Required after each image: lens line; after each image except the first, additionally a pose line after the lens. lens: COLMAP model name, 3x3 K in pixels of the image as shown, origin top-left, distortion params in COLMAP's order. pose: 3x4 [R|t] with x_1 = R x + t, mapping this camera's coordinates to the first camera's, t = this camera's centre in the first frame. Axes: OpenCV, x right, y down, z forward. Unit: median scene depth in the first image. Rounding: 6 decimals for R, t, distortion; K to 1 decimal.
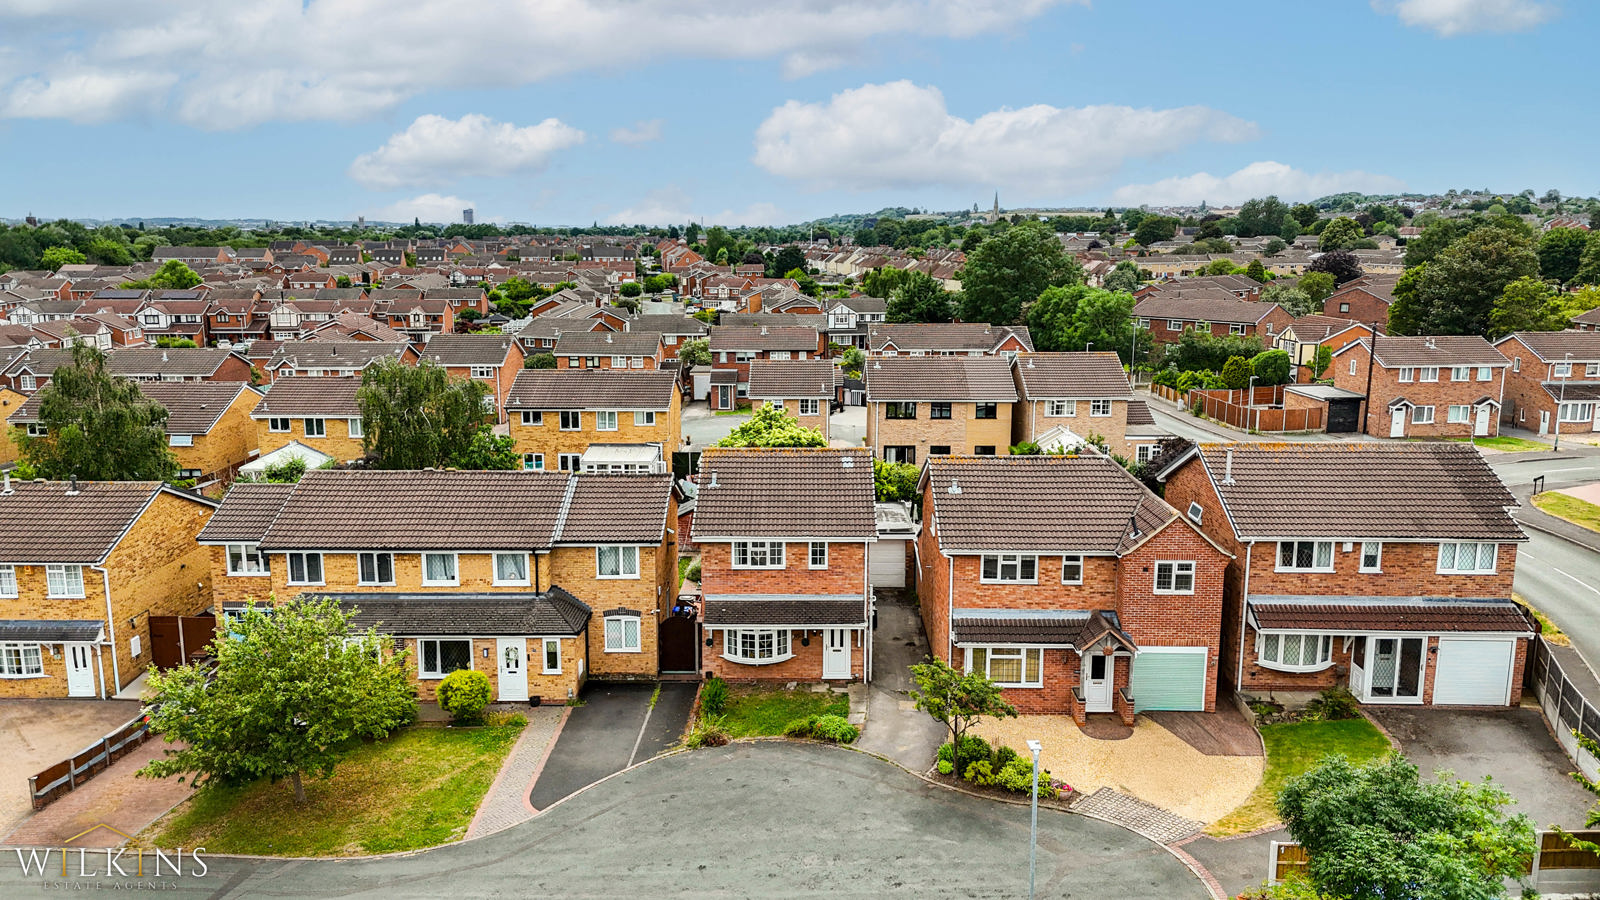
lens RADIAL K [[1179.4, 0, 800.0], [0, 1179.4, 450.0], [0, 0, 1]] dist [0.077797, -0.077213]
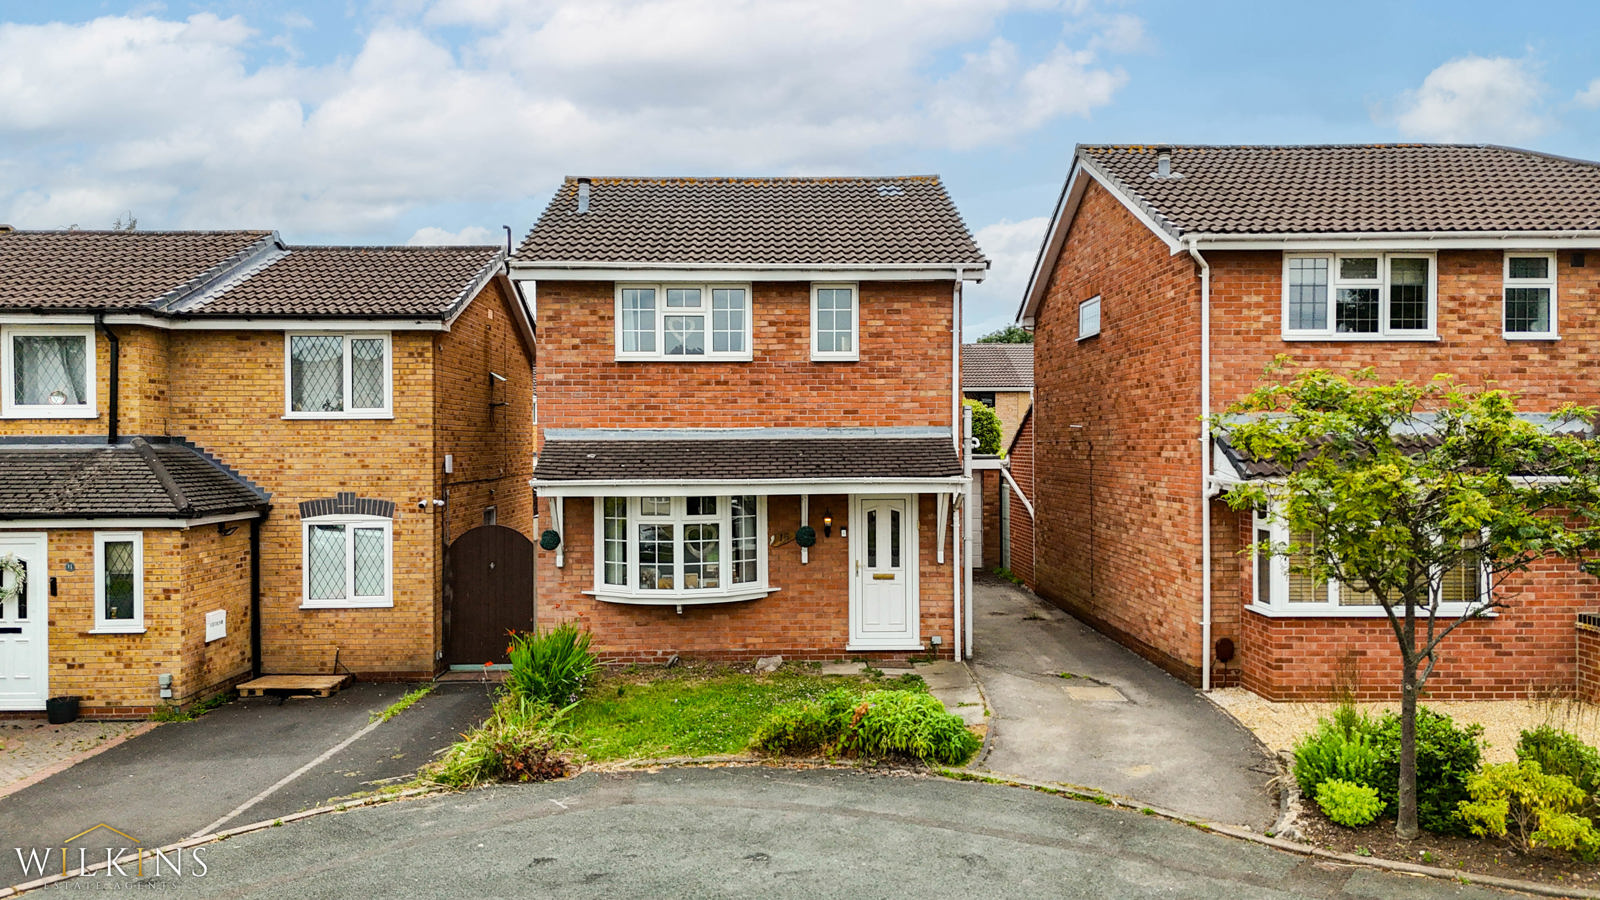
lens RADIAL K [[1179.4, 0, 800.0], [0, 1179.4, 450.0], [0, 0, 1]] dist [0.077797, -0.077213]
pose [[0.999438, -0.003842, 0.033291, -0.009568], [0.009823, 0.983354, -0.181433, 0.202520], [-0.032040, 0.181658, 0.982840, 0.617253]]
